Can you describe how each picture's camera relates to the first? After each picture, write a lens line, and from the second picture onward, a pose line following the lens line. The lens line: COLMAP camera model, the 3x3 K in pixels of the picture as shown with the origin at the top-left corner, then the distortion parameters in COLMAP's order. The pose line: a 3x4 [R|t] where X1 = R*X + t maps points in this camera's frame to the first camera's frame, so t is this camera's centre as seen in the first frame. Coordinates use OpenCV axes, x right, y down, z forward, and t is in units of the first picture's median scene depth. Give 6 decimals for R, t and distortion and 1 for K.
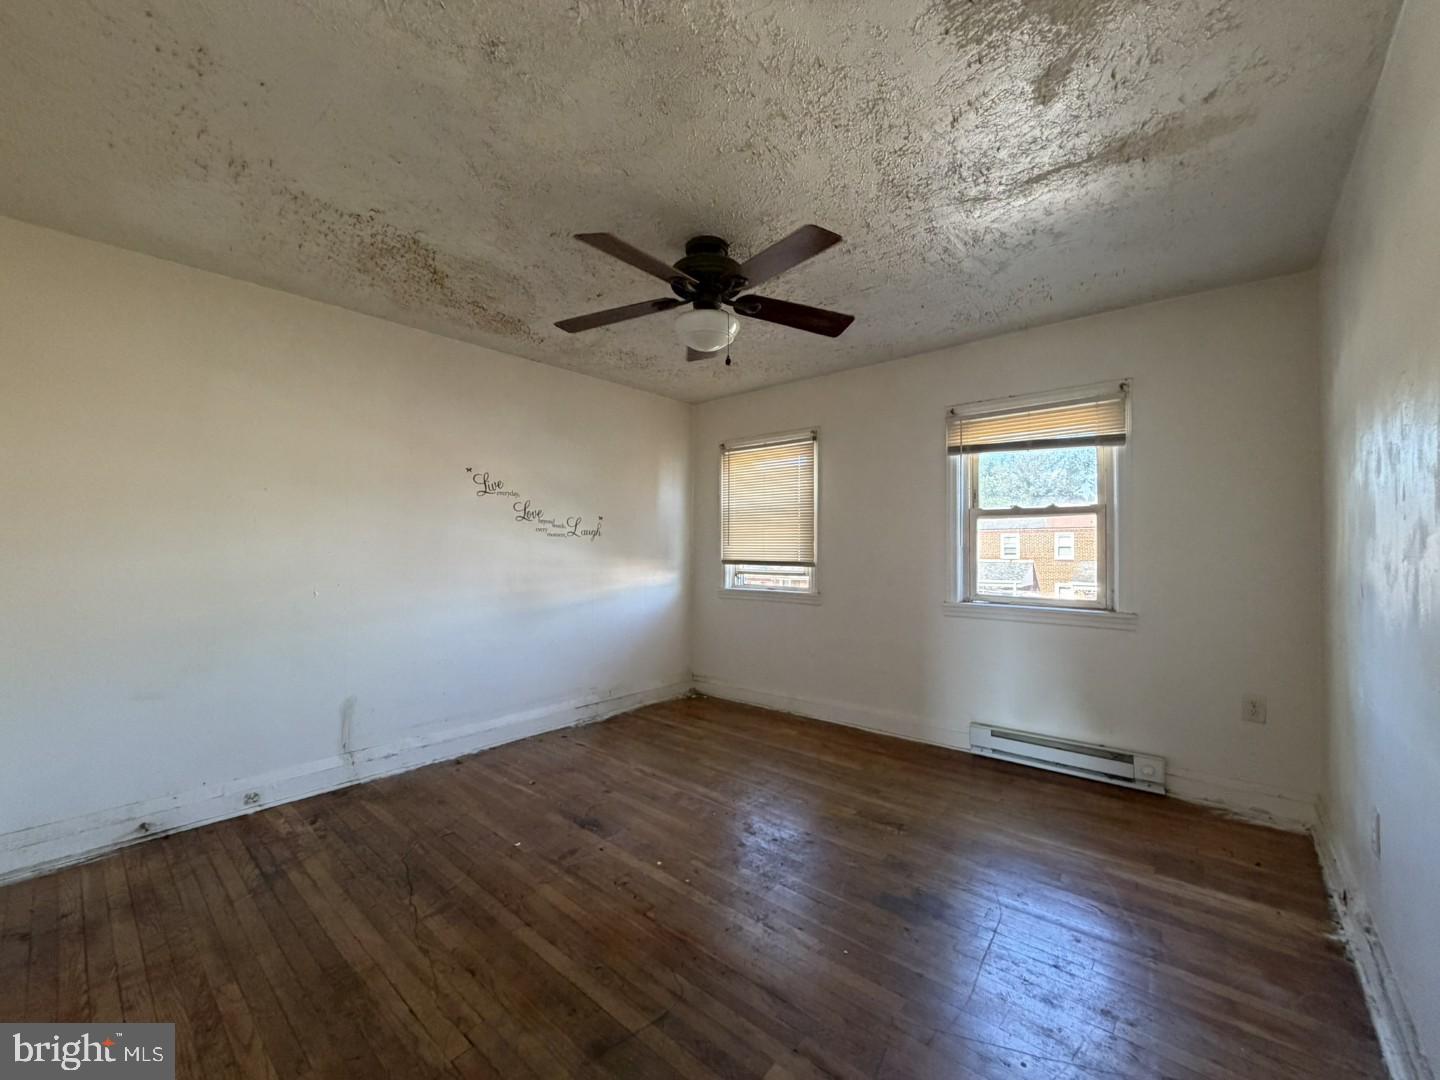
lens RADIAL K [[576.4, 0, 715.8], [0, 576.4, 537.9], [0, 0, 1]] dist [0.002844, -0.000502]
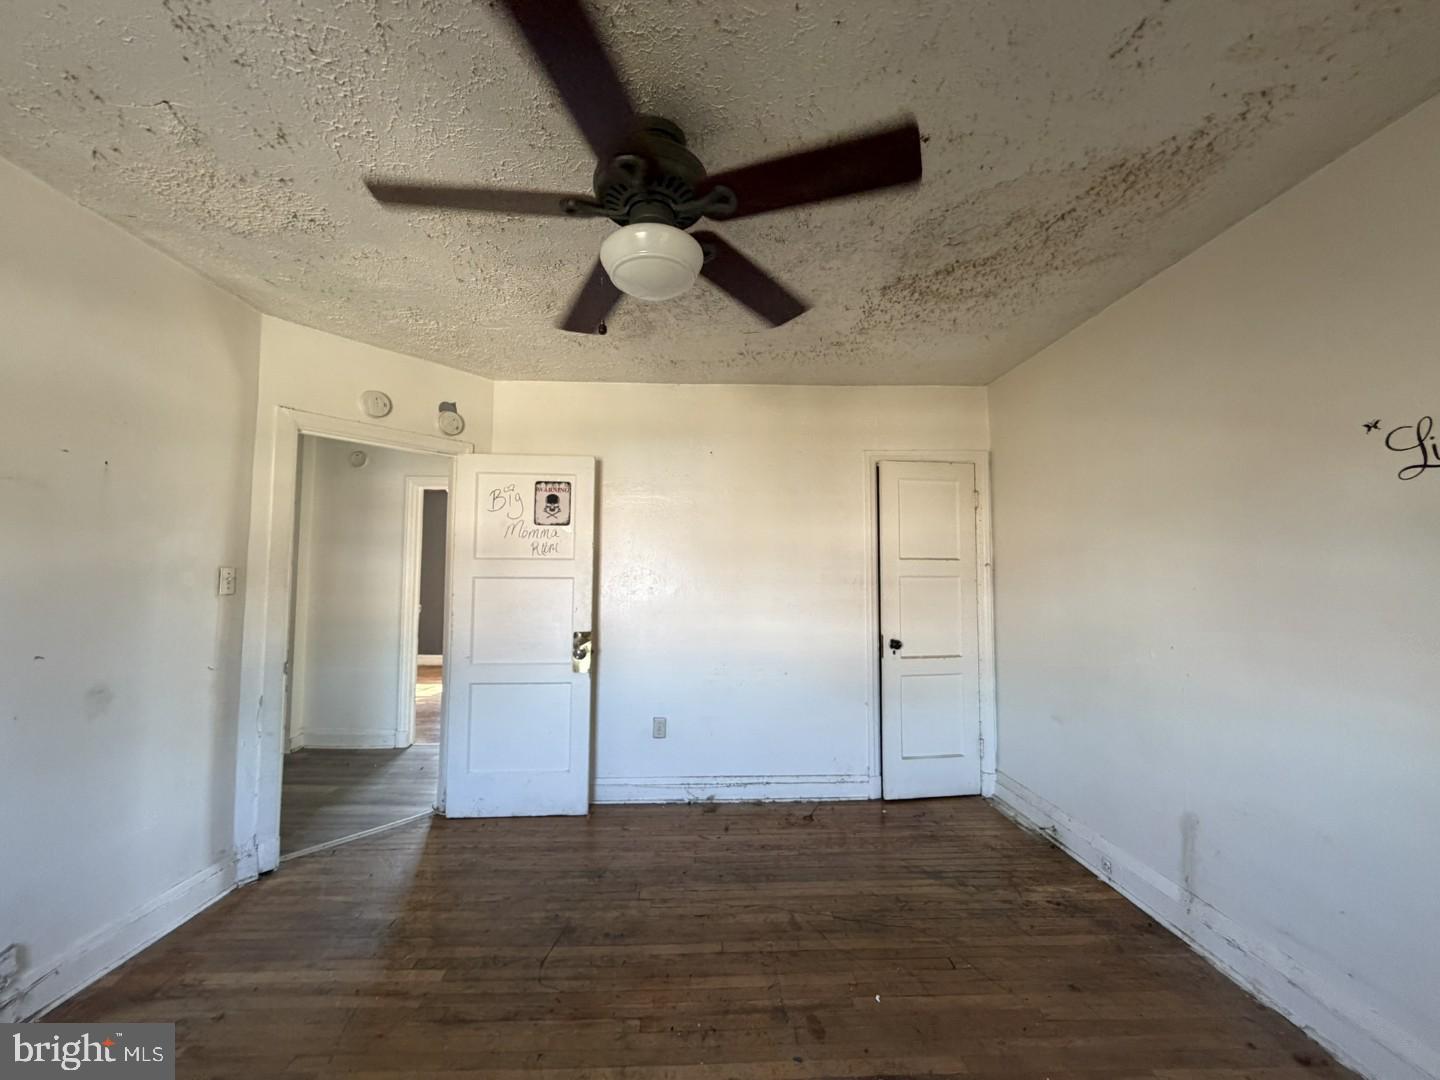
lens RADIAL K [[576.4, 0, 716.7], [0, 576.4, 545.5], [0, 0, 1]] dist [0.002844, -0.000502]
pose [[-0.732743, -0.040387, -0.679306, 0.231782], [0.008181, 0.997642, -0.068138, -0.002013], [0.680456, -0.055485, -0.730685, 0.978242]]
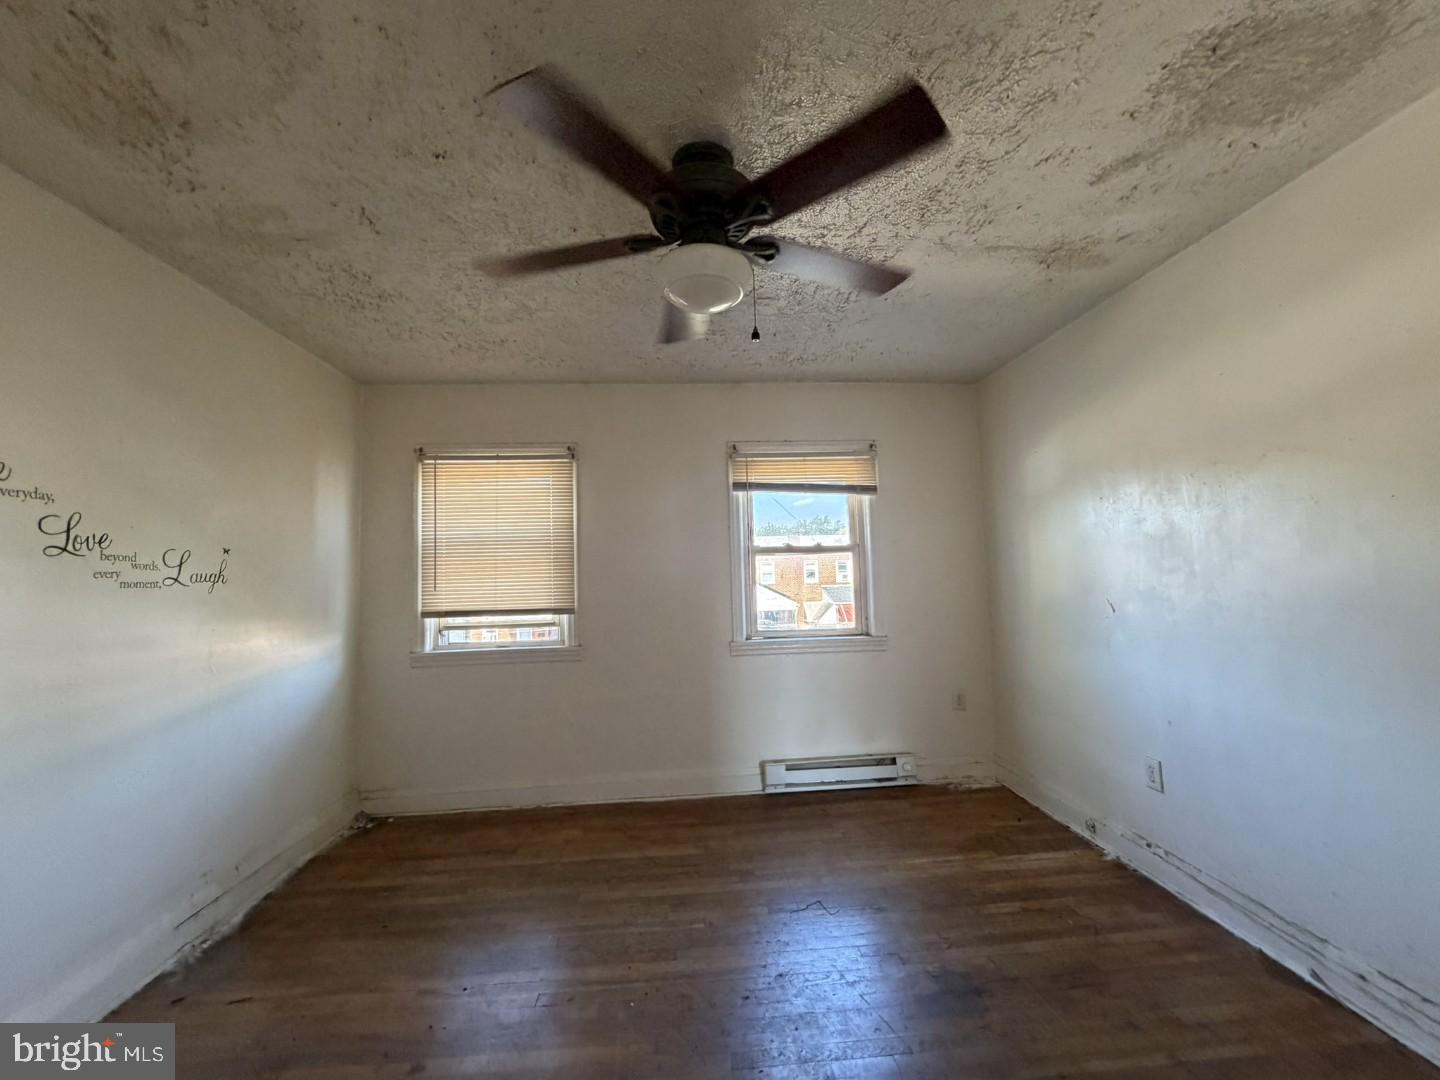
lens RADIAL K [[576.4, 0, 721.5], [0, 576.4, 541.0], [0, 0, 1]] dist [0.002844, -0.000502]
pose [[0.706697, 0.022092, 0.707172, -0.307800], [0.016064, 0.998754, -0.047254, -0.012190], [-0.707334, 0.044755, 0.705461, 0.331016]]
